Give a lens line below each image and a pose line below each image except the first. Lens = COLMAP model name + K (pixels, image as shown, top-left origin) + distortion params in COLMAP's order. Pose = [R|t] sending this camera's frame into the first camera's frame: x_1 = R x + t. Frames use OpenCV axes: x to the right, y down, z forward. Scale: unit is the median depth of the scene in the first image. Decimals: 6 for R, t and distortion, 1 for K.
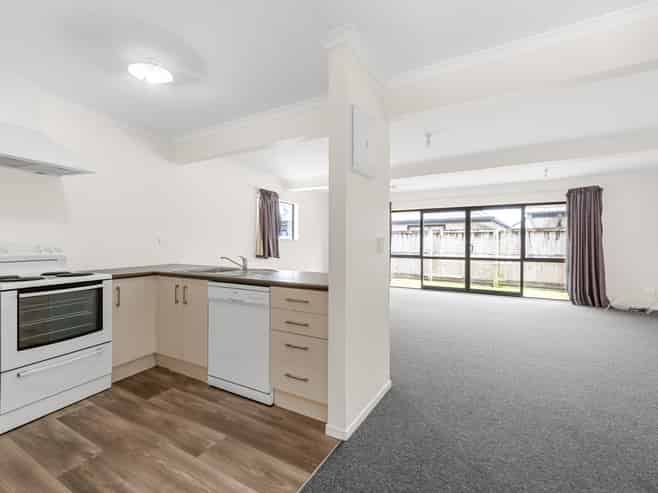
lens RADIAL K [[265.6, 0, 327.8], [0, 265.6, 245.5], [0, 0, 1]] dist [-0.000581, 0.000162]
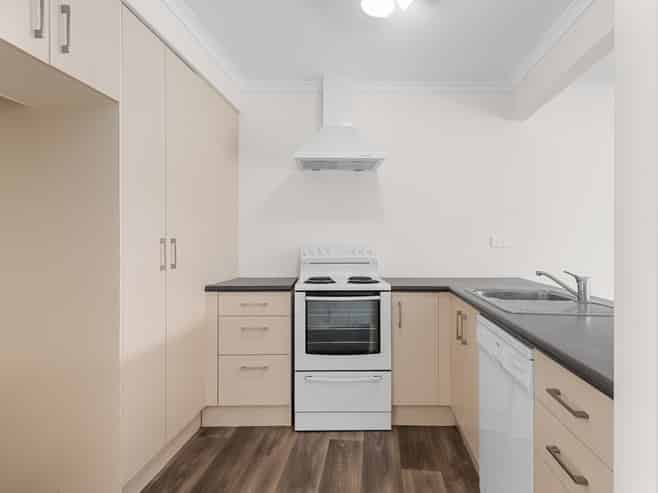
lens RADIAL K [[403.7, 0, 329.3], [0, 403.7, 241.3], [0, 0, 1]] dist [0.007227, -0.000804]
pose [[0.440044, -0.002443, -0.897973, 0.179527], [-0.010560, 0.999913, -0.007896, -0.008947], [0.897914, 0.012957, 0.439979, 0.322553]]
